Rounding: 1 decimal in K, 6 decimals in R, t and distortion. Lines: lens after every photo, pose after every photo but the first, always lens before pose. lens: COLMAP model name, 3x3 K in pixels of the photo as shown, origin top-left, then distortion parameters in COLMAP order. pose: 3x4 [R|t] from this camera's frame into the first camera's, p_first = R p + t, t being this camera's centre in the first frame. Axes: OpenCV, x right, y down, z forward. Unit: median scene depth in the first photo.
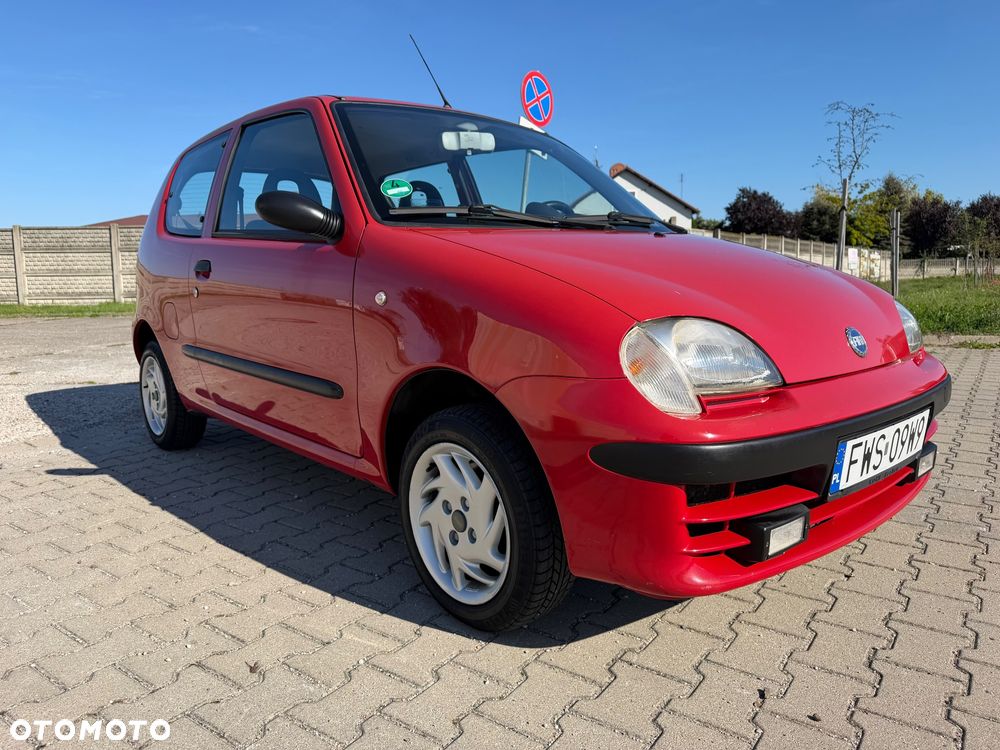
lens RADIAL K [[712.4, 0, 503.4], [0, 712.4, 363.6], [0, 0, 1]] dist [-0.002718, -0.001778]
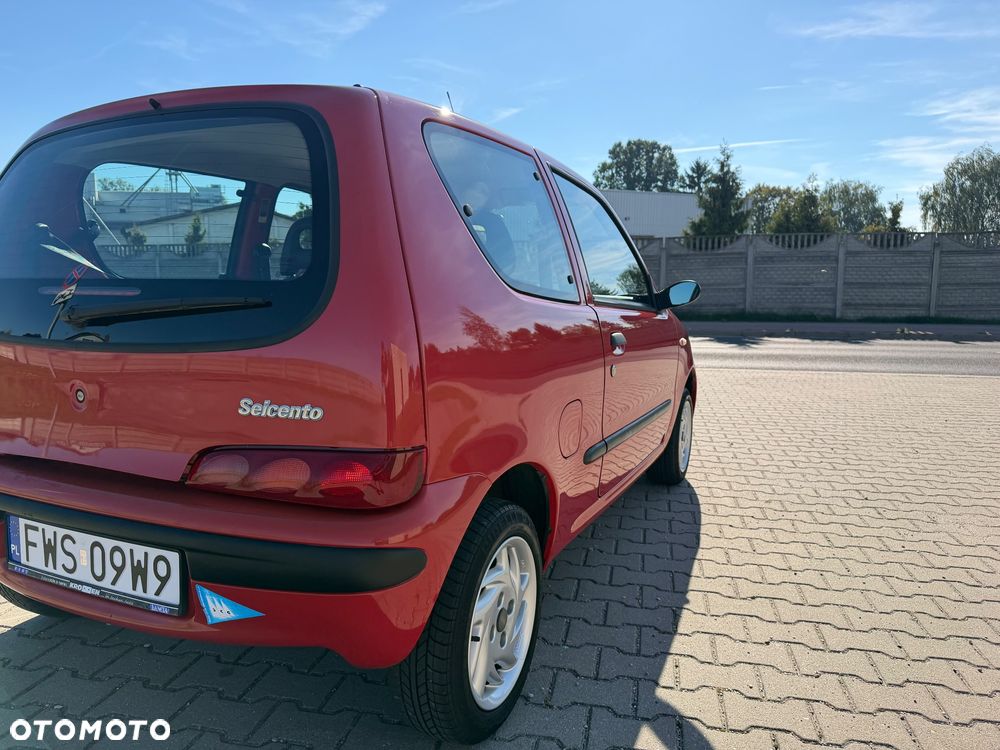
lens RADIAL K [[711.3, 0, 505.6], [0, 711.3, 376.2], [0, 0, 1]] dist [0.028353, -0.039835]
pose [[-0.410450, -0.097594, 0.906646, -1.660549], [0.118566, 0.980104, 0.159178, -0.347780], [-0.904142, 0.172832, -0.390712, 2.114742]]
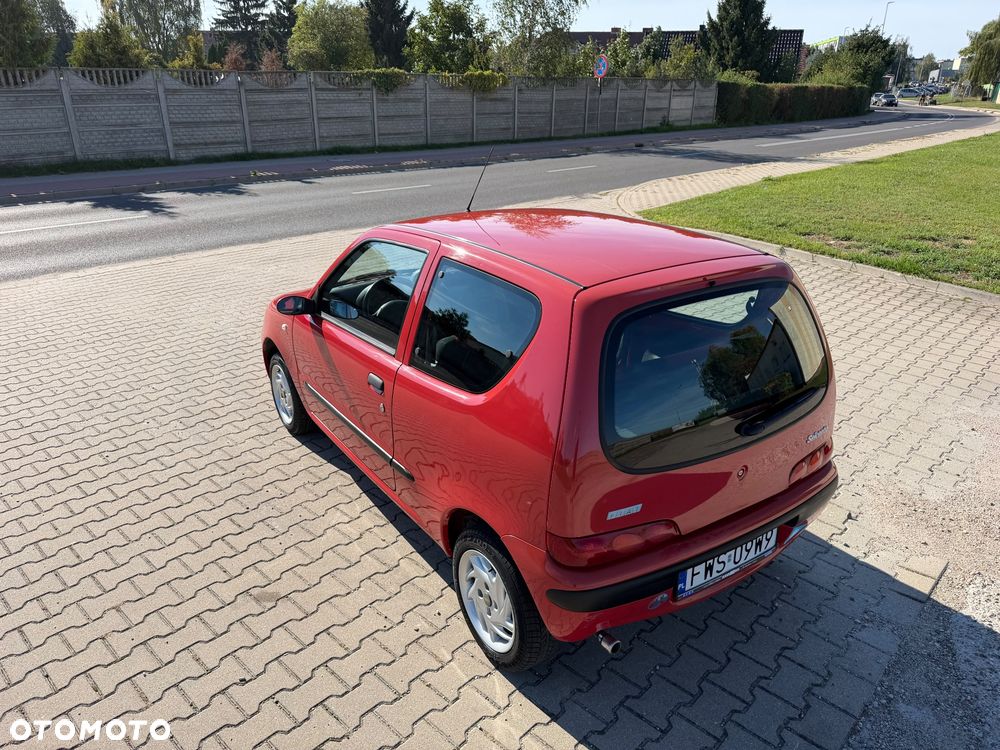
lens RADIAL K [[706.6, 0, 495.4], [0, 706.6, 375.7], [0, 0, 1]] dist [0.034432, -0.045068]
pose [[-0.990247, -0.041561, 0.132982, -0.481497], [0.028855, 0.872600, 0.487583, -1.062942], [-0.136305, 0.486665, -0.862889, 3.333678]]
